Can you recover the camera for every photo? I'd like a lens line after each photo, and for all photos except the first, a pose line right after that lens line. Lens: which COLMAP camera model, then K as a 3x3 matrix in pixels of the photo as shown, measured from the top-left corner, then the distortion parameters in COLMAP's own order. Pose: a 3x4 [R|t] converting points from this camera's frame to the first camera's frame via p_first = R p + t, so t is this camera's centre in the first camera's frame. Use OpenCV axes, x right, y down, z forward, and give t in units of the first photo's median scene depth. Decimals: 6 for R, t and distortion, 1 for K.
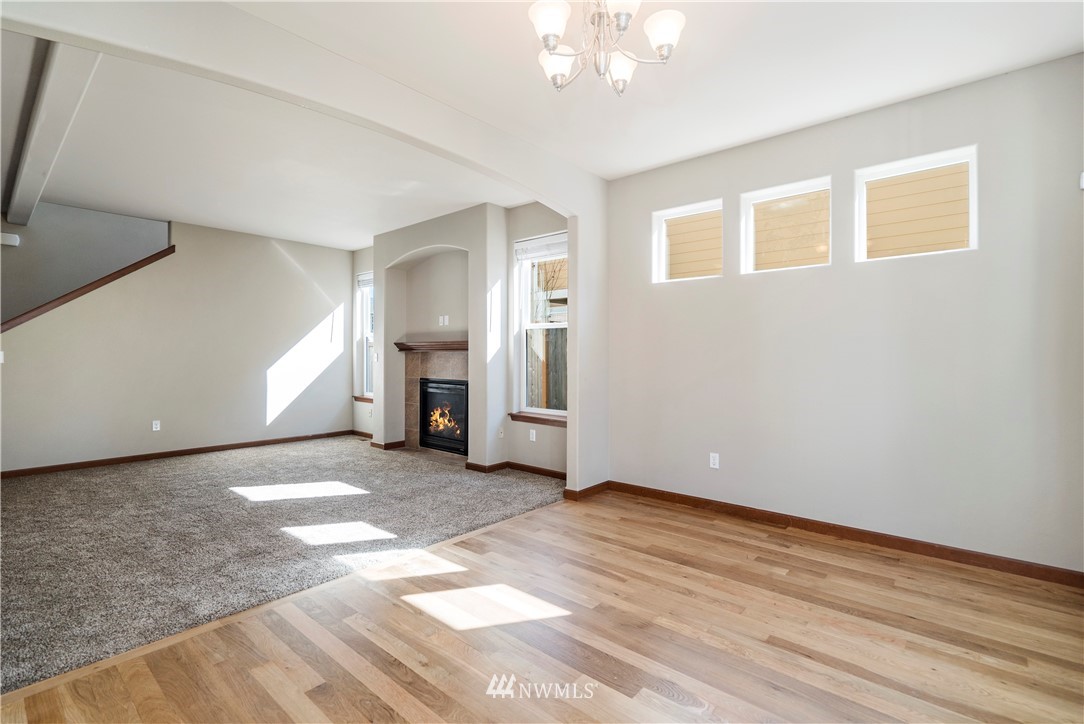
lens RADIAL K [[495.2, 0, 540.9], [0, 495.2, 357.8], [0, 0, 1]] dist [-0.008325, 0.001643]
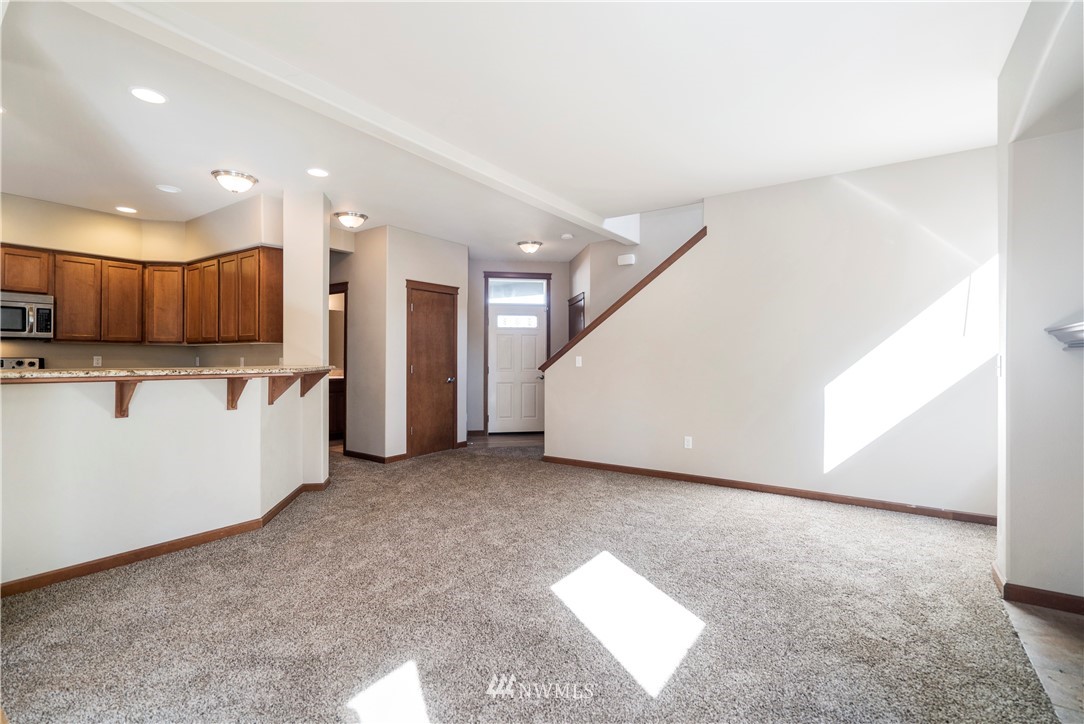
lens RADIAL K [[495.2, 0, 543.4], [0, 495.2, 357.2], [0, 0, 1]] dist [-0.008325, 0.001643]
pose [[0.106461, -0.001055, -0.994316, 0.039766], [-0.004975, 0.999986, -0.001594, -0.006819], [0.994304, 0.005116, 0.106454, 0.583500]]
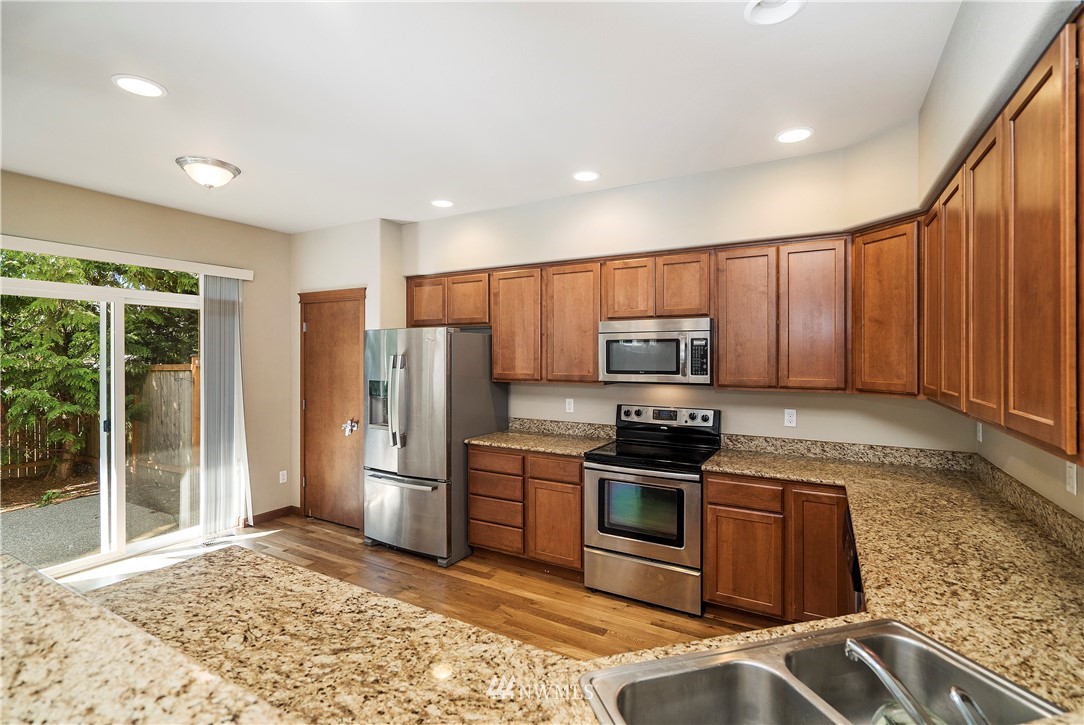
lens RADIAL K [[495.2, 0, 542.8], [0, 495.2, 361.2], [0, 0, 1]] dist [-0.008325, 0.001643]
pose [[-0.981824, 0.000529, -0.189795, -0.589523], [-0.000949, 0.999970, 0.007700, -0.063864], [0.189794, 0.007740, -0.981793, 0.340512]]
